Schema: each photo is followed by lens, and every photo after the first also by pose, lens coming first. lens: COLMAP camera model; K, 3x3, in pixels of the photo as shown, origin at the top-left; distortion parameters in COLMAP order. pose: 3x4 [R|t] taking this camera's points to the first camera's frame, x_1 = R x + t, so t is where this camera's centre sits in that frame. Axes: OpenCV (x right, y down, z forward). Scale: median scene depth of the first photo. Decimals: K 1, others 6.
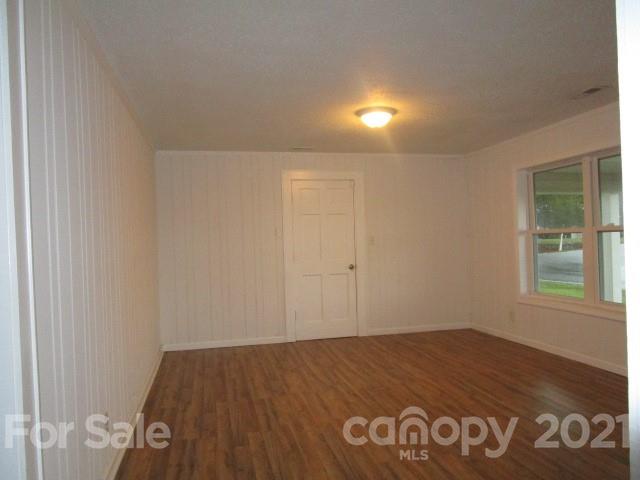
lens RADIAL K [[454.1, 0, 320.0], [0, 454.1, 240.0], [0, 0, 1]] dist [-0.036256, 0.001699]
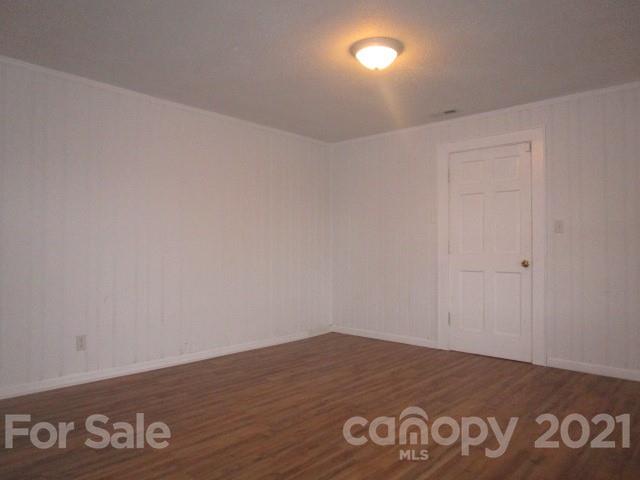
lens RADIAL K [[454.1, 0, 320.0], [0, 454.1, 240.0], [0, 0, 1]] dist [-0.036256, 0.001699]
pose [[0.568713, 0.011447, -0.822457, 0.603392], [-0.020063, 0.999799, 0.000042, 0.037254], [0.822292, 0.016477, 0.568828, 0.430942]]
